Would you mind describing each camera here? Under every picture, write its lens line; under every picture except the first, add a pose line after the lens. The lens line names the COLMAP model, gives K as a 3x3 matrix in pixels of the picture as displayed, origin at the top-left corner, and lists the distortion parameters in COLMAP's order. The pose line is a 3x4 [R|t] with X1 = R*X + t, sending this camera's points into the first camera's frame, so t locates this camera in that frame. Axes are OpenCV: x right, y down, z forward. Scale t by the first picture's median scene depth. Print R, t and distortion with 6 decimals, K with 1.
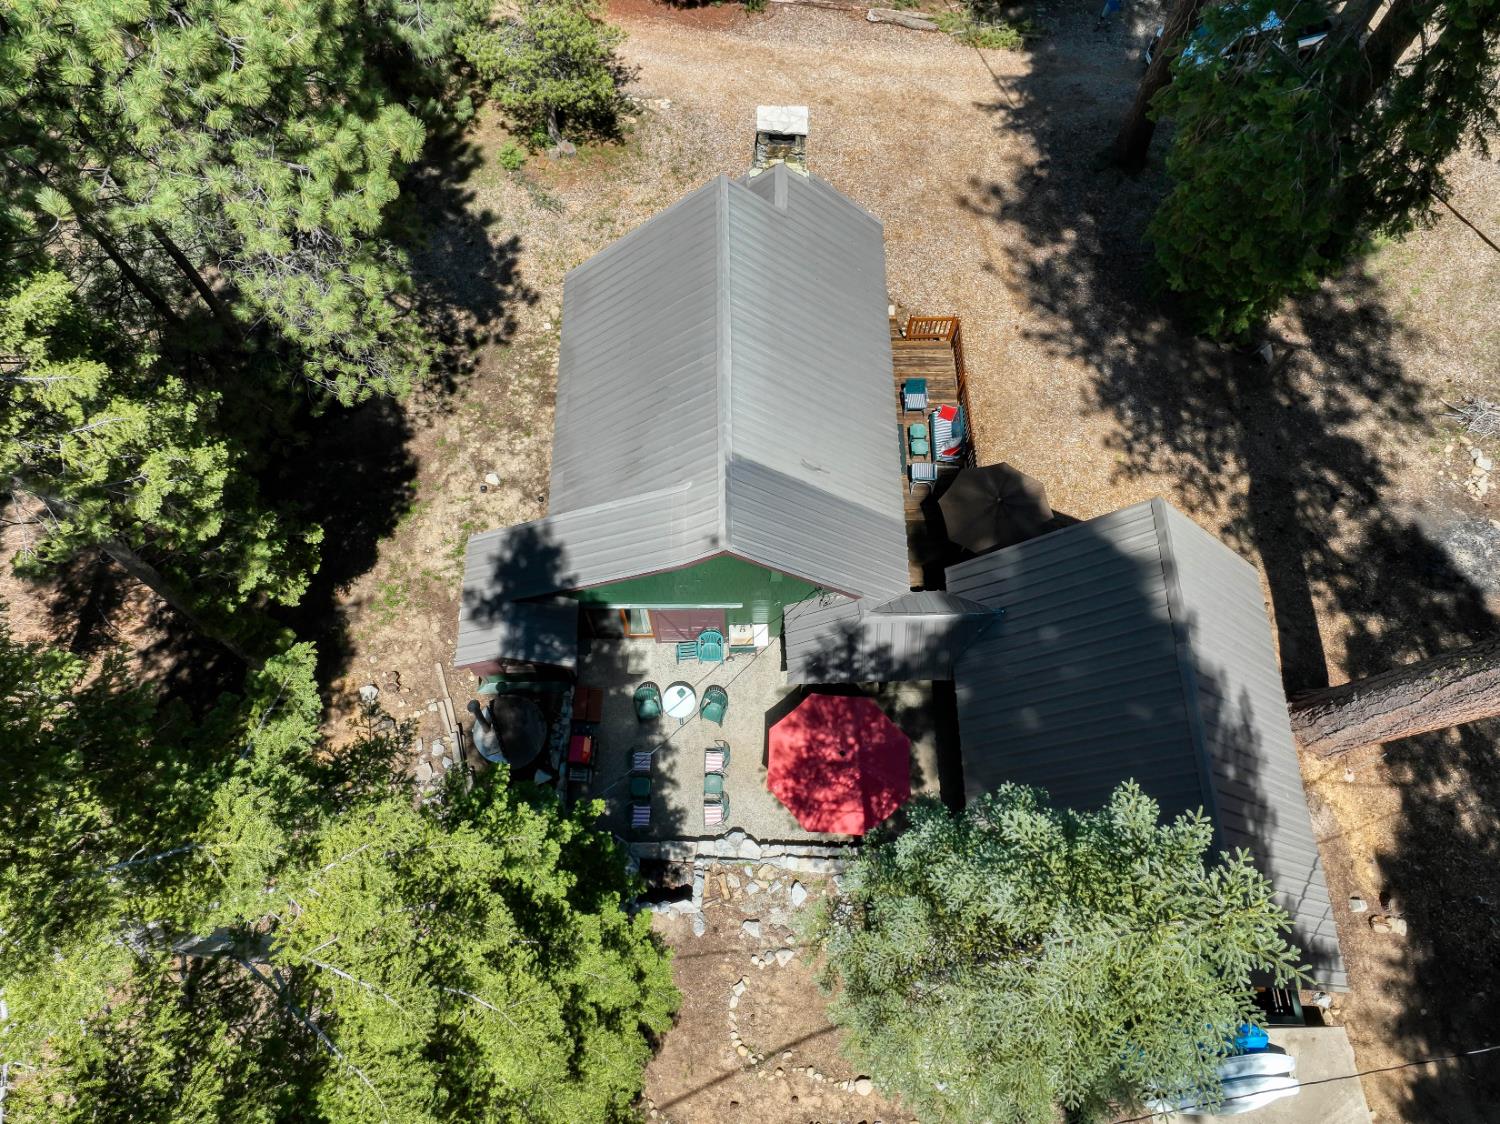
lens RADIAL K [[1042.3, 0, 750.0], [0, 1042.3, 562.0], [0, 0, 1]] dist [0.001337, 0.030654]
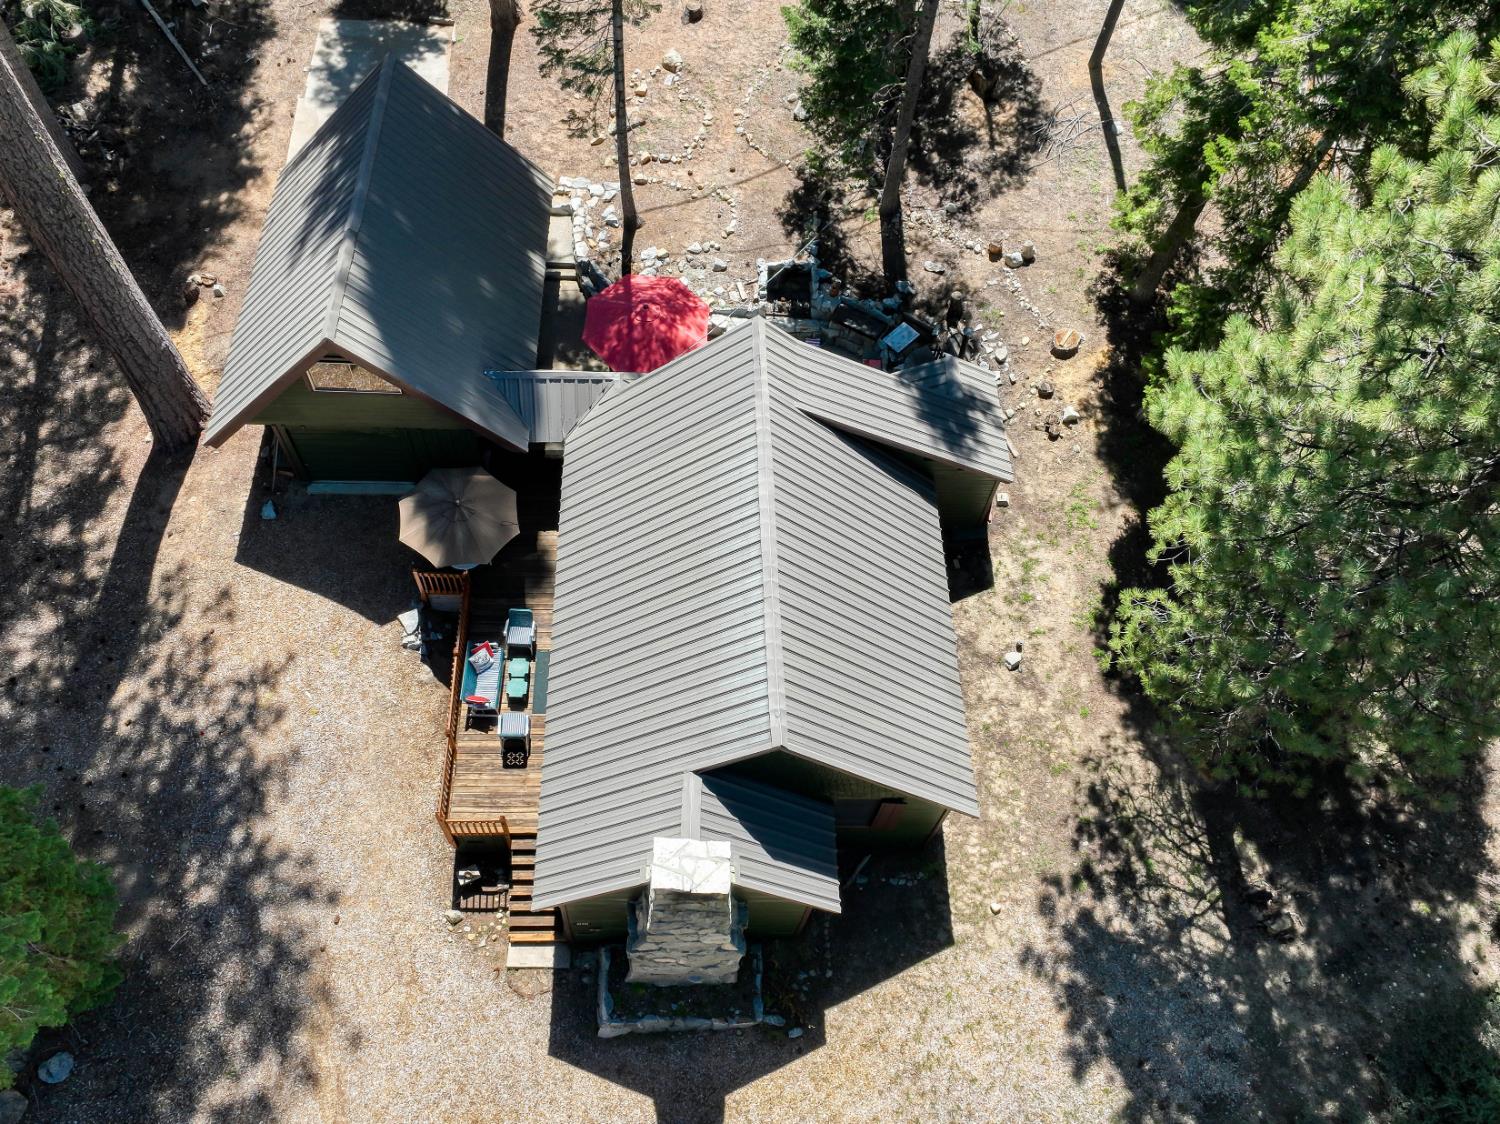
lens RADIAL K [[1042.3, 0, 750.0], [0, 1042.3, 562.0], [0, 0, 1]] dist [0.001337, 0.030654]
pose [[-0.998567, -0.008526, -0.052828, 0.019775], [-0.036297, -0.617492, 0.785739, -0.655511], [-0.039320, 0.786531, 0.616298, 0.371832]]
